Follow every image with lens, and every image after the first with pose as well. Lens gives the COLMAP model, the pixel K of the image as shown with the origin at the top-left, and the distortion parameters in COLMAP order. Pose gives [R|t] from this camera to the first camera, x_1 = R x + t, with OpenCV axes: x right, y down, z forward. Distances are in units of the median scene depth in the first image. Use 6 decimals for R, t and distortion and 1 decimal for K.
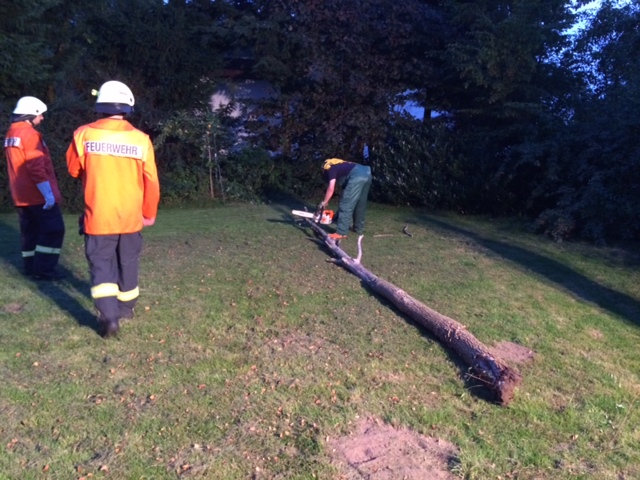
lens RADIAL K [[547.6, 0, 319.3], [0, 547.6, 241.4], [0, 0, 1]] dist [0.072047, -0.092632]
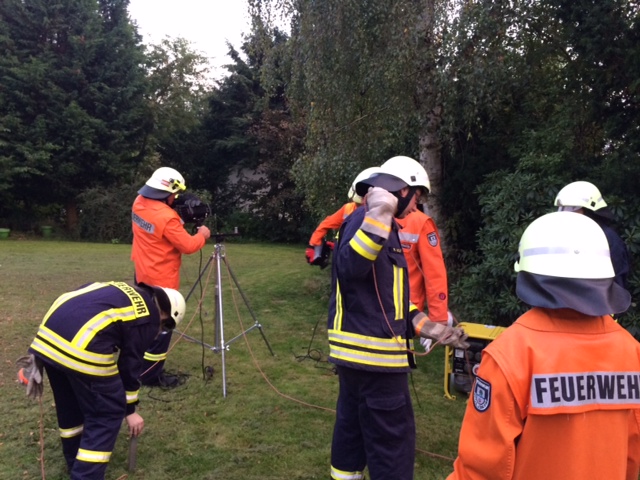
lens RADIAL K [[547.6, 0, 320.4], [0, 547.6, 238.8], [0, 0, 1]] dist [0.072047, -0.092632]
pose [[0.977963, 0.018472, -0.207959, 0.595161], [-0.045712, 0.990854, -0.126957, 0.142433], [0.203712, 0.133666, 0.969863, -0.687339]]
